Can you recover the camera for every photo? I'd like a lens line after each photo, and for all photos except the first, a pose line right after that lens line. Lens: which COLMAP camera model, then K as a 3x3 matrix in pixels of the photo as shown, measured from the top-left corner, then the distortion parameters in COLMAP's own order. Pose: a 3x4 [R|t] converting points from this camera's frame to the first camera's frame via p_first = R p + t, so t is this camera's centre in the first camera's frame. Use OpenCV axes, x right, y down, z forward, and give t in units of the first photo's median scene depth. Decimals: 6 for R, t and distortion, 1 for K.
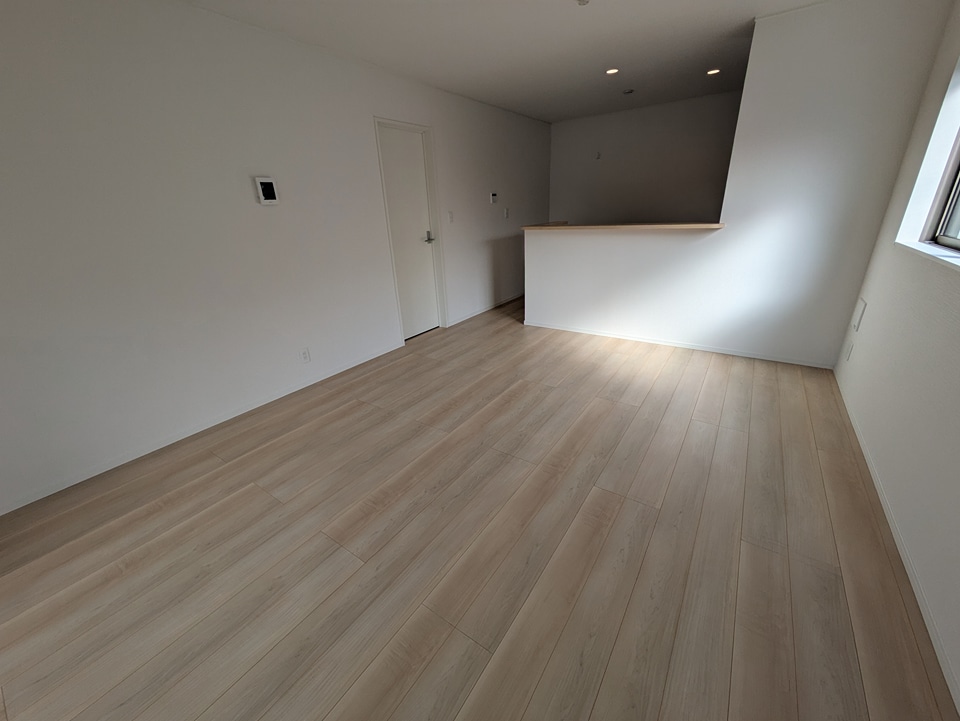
lens RADIAL K [[382.9, 0, 481.2], [0, 382.9, 357.1], [0, 0, 1]] dist [-0.002710, 0.000536]
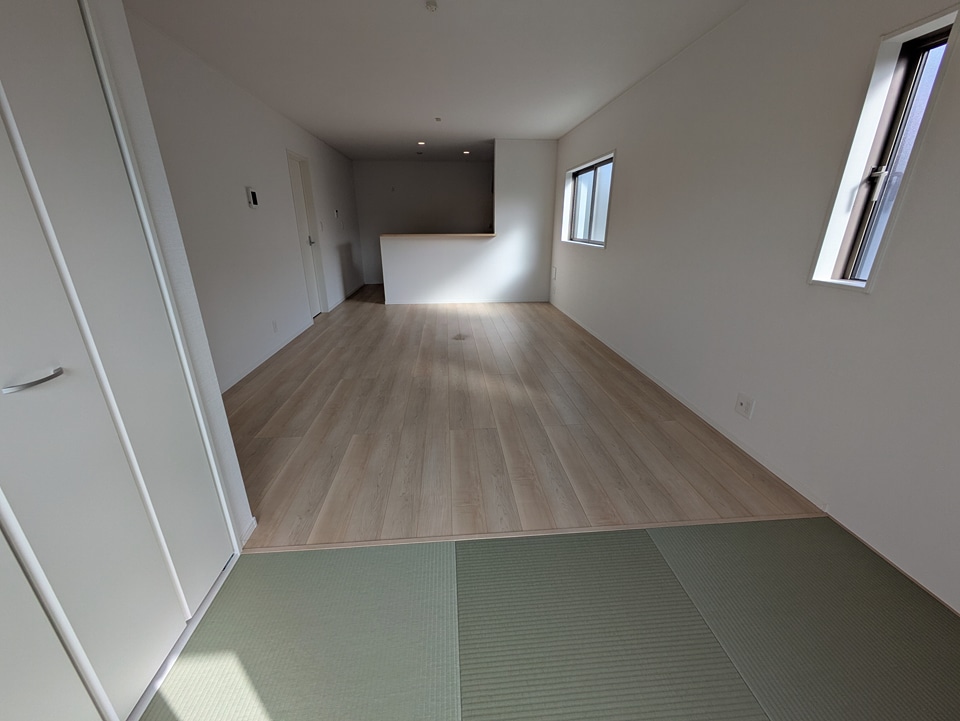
lens RADIAL K [[382.9, 0, 475.2], [0, 382.9, 361.8], [0, 0, 1]] dist [-0.002710, 0.000536]
pose [[0.771348, -0.175958, 0.611606, -0.663976], [0.200334, 0.979296, 0.029084, 0.184187], [-0.604061, 0.100092, 0.790628, -0.364516]]
